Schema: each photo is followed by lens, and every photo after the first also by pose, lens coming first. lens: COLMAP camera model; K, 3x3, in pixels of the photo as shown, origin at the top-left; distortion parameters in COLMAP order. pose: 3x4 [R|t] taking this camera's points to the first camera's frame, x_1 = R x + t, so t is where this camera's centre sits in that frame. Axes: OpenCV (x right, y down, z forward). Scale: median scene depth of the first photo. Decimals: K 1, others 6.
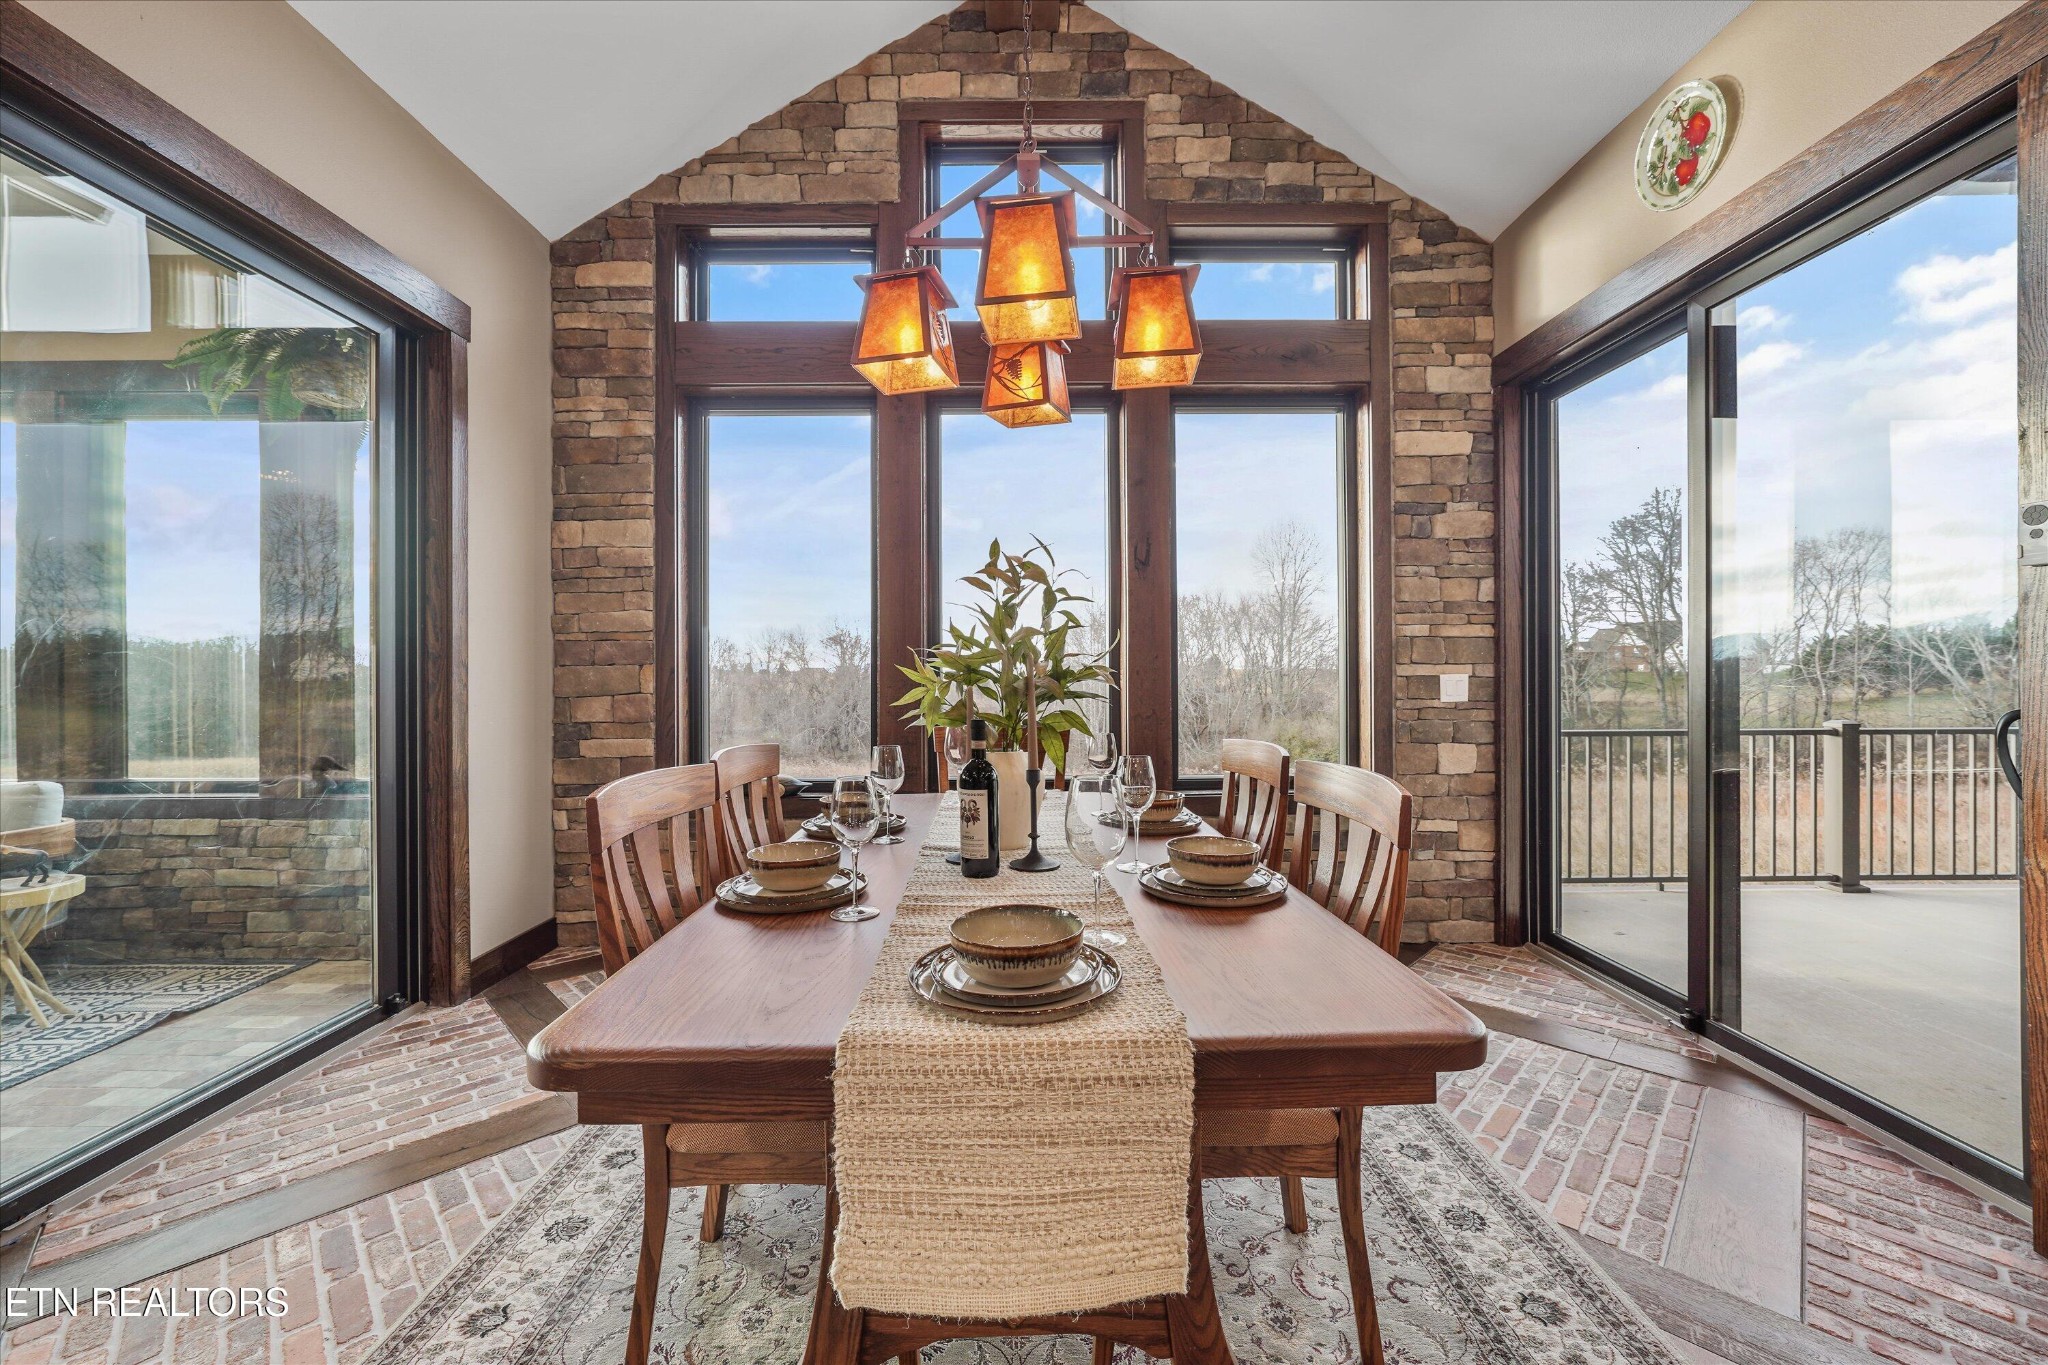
lens RADIAL K [[794.4, 0, 1020.9], [0, 794.4, 674.4], [0, 0, 1]] dist [-0.003076, 0.000486]
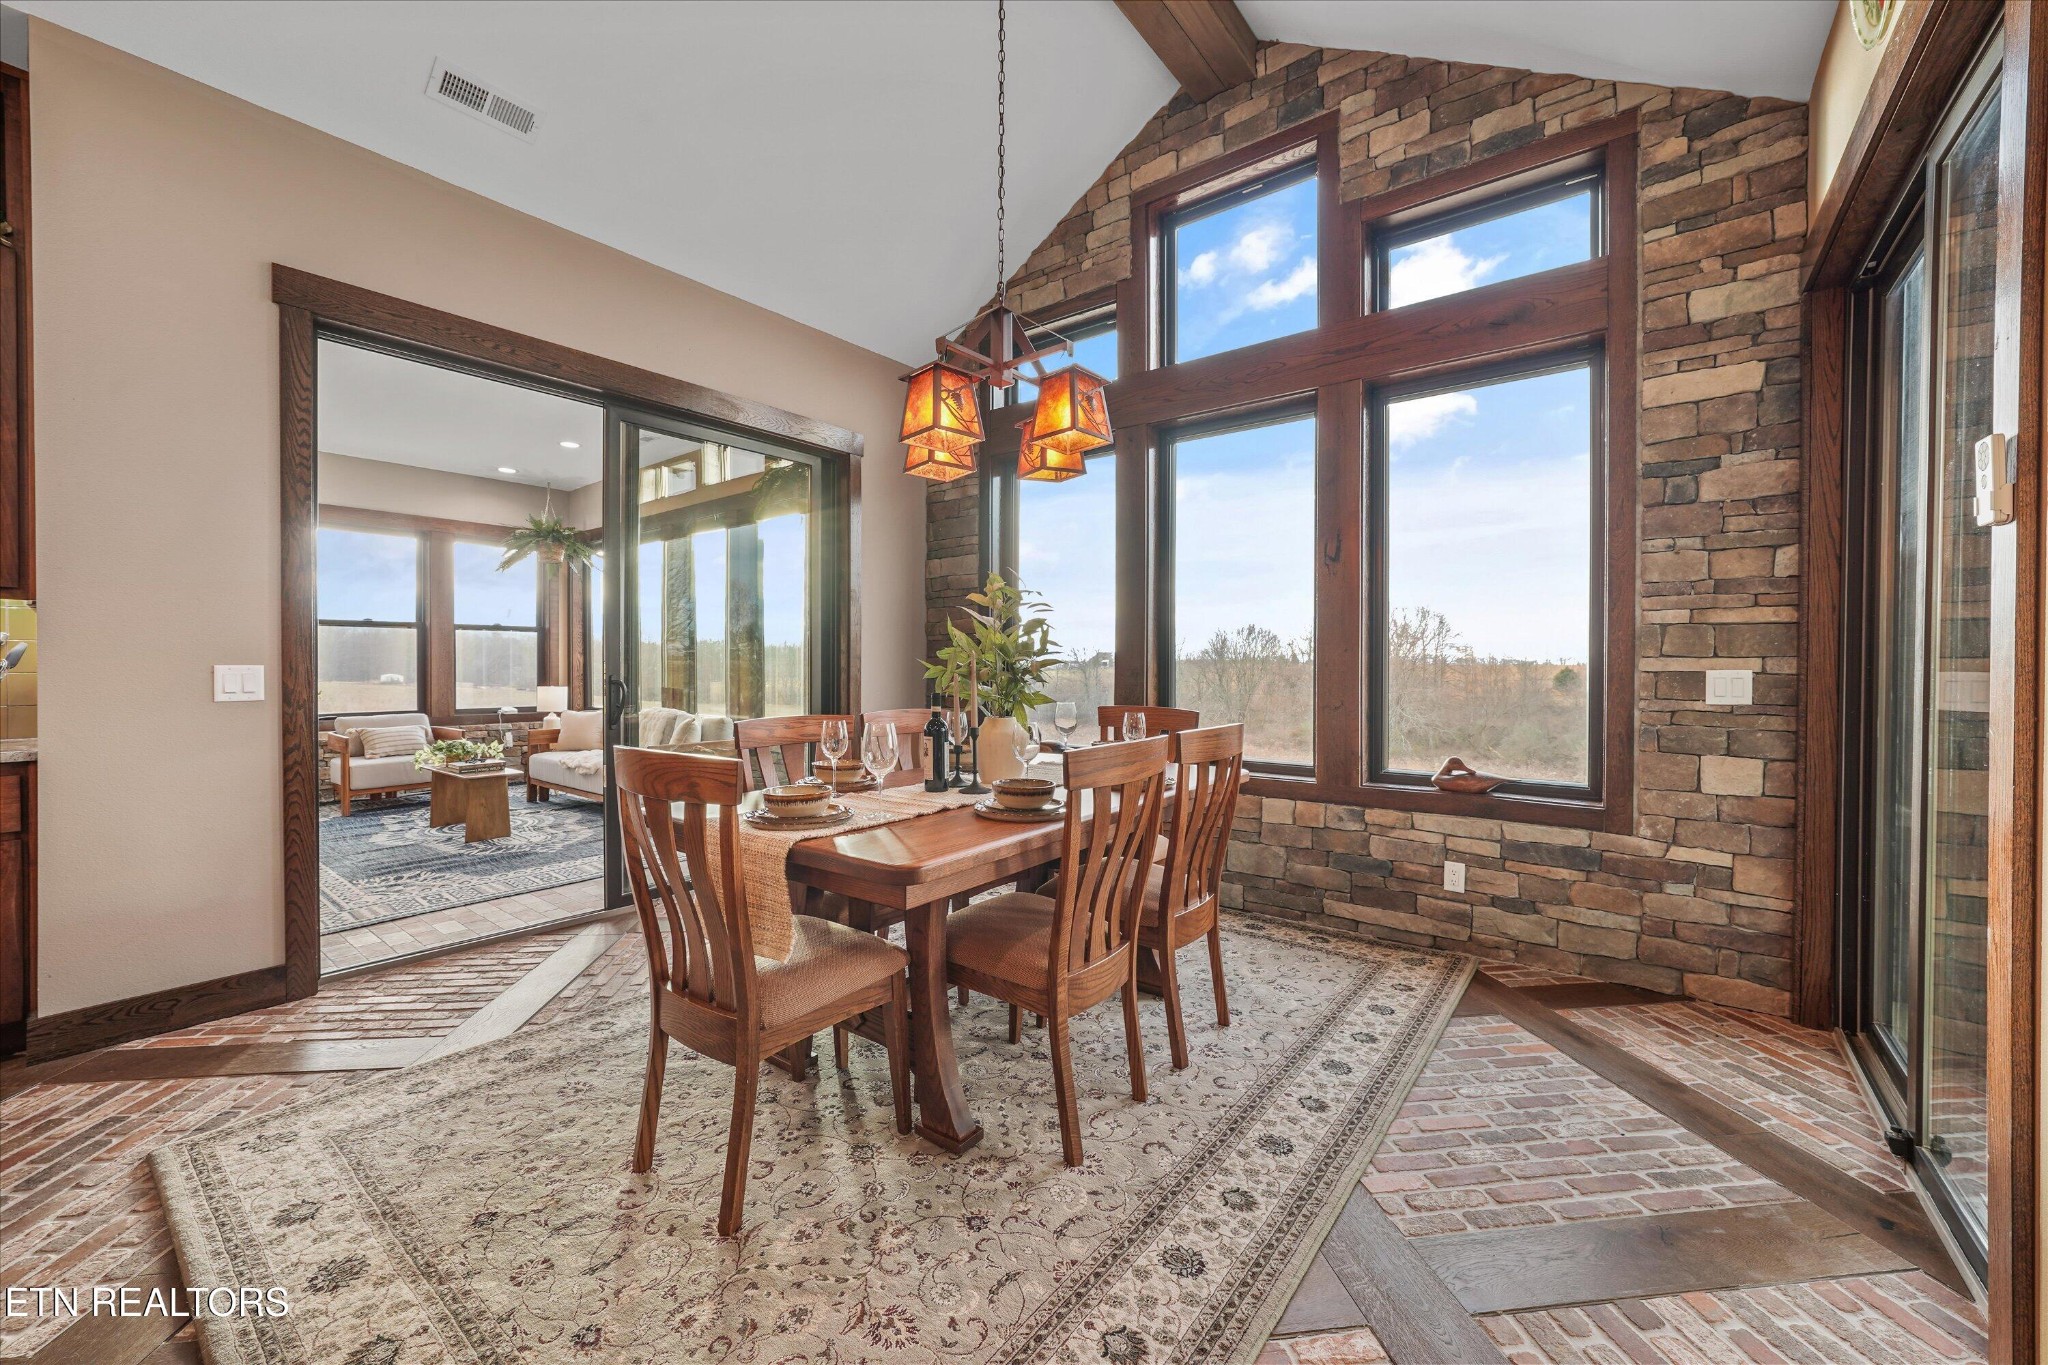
lens RADIAL K [[794.4, 0, 1020.9], [0, 794.4, 674.4], [0, 0, 1]] dist [-0.003076, 0.000486]
pose [[0.785749, 0.015380, -0.618355, 0.479503], [-0.007384, 0.999853, 0.015486, -0.003024], [0.618502, -0.007602, 0.785747, -0.066770]]
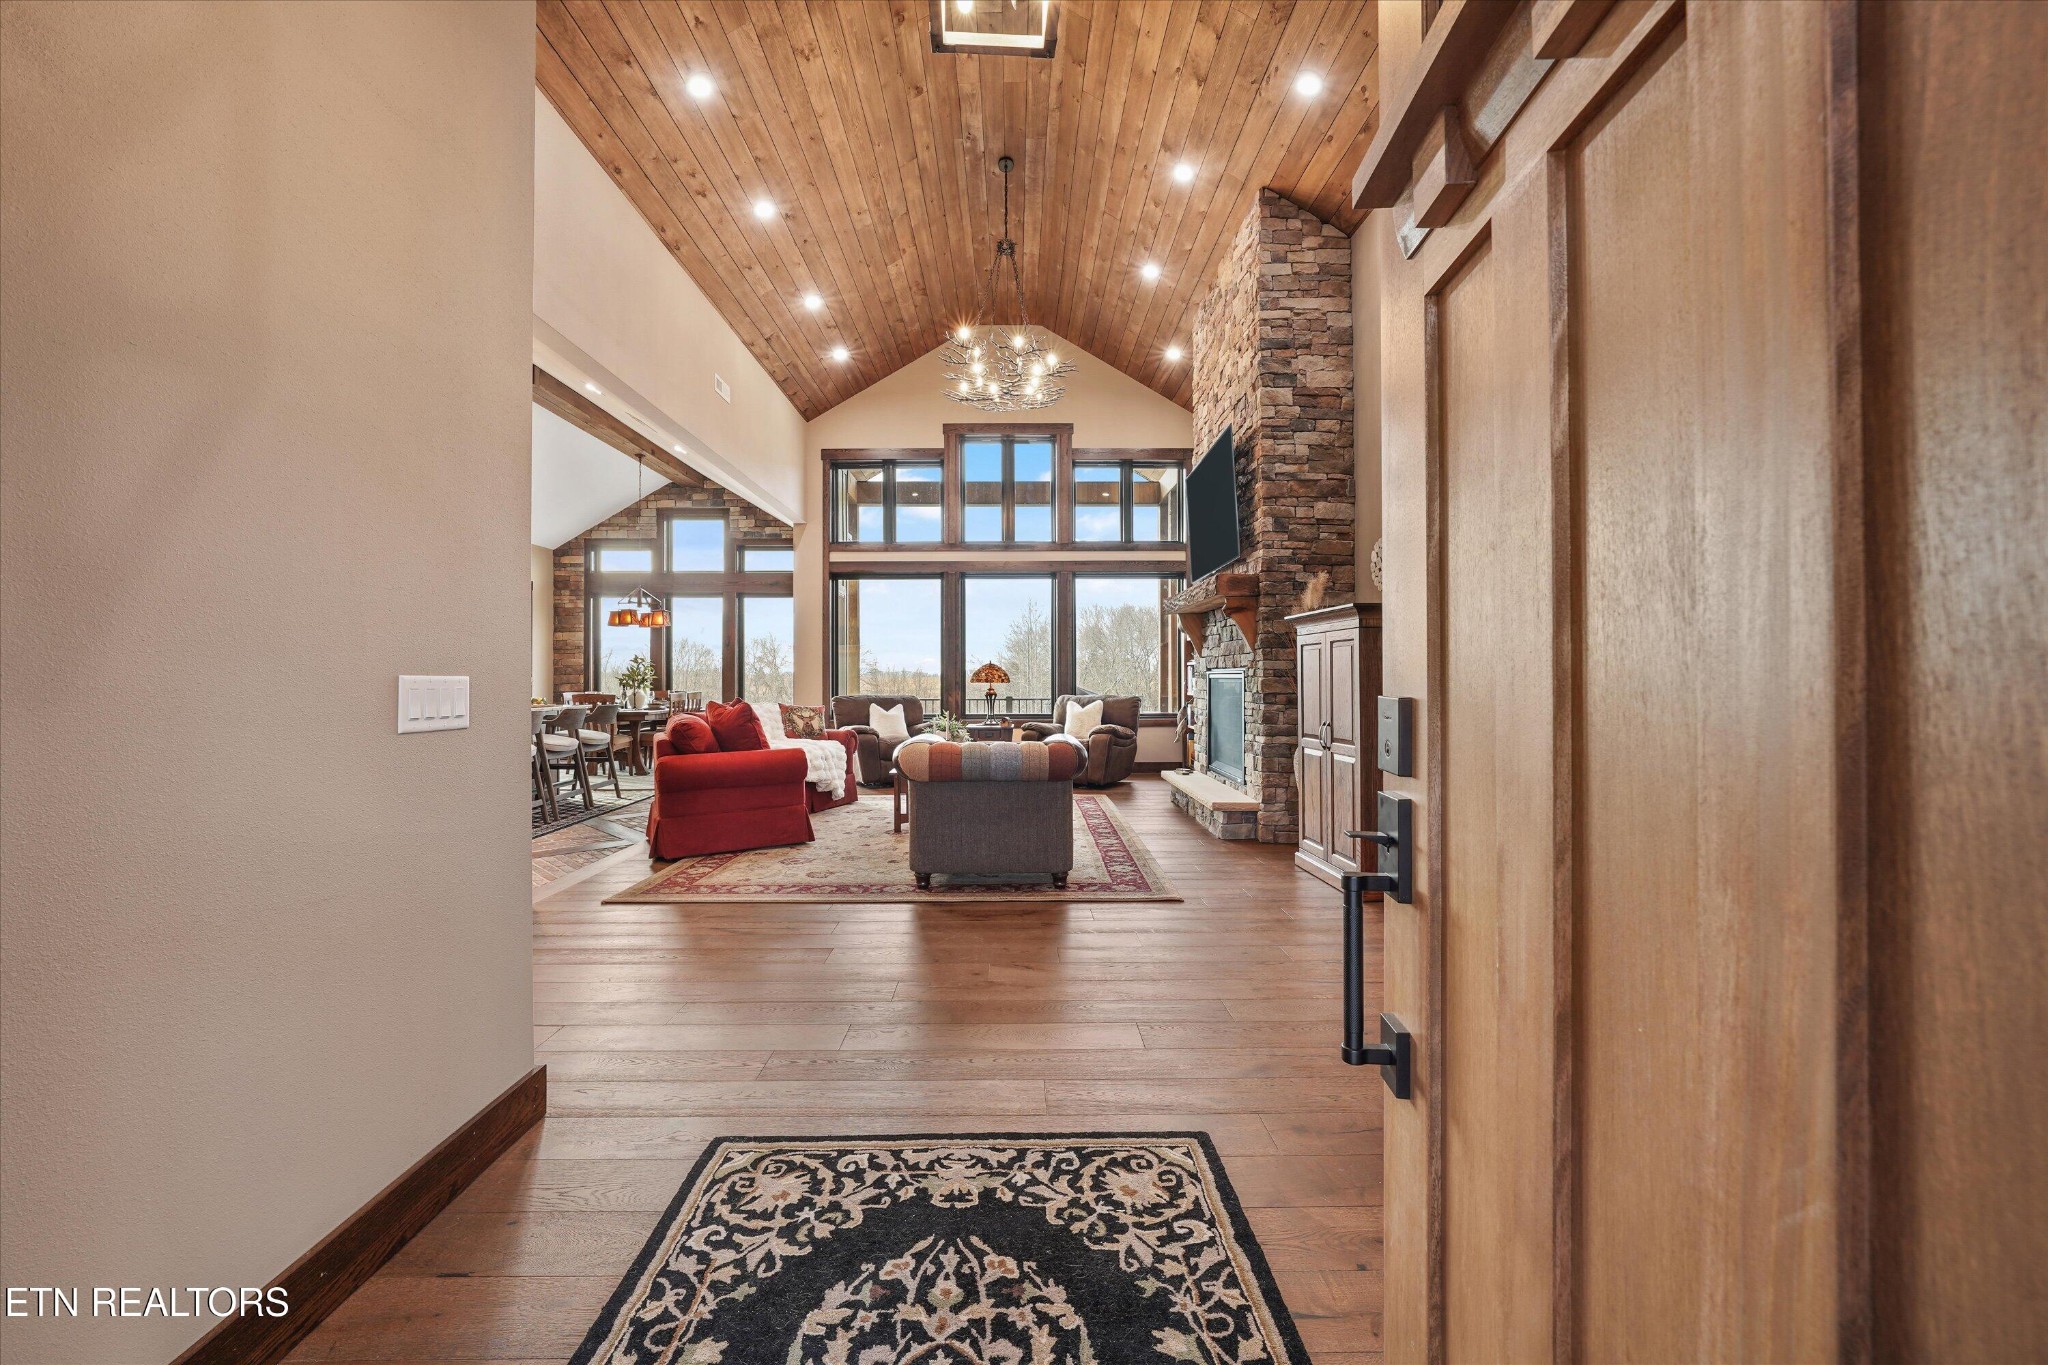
lens RADIAL K [[794.4, 0, 1020.9], [0, 794.4, 674.4], [0, 0, 1]] dist [-0.003076, 0.000486]
pose [[0.999990, 0.002396, 0.003729, 1.389614], [-0.002379, 0.999987, -0.004602, -0.004480], [-0.003740, 0.004593, 0.999982, -2.387674]]
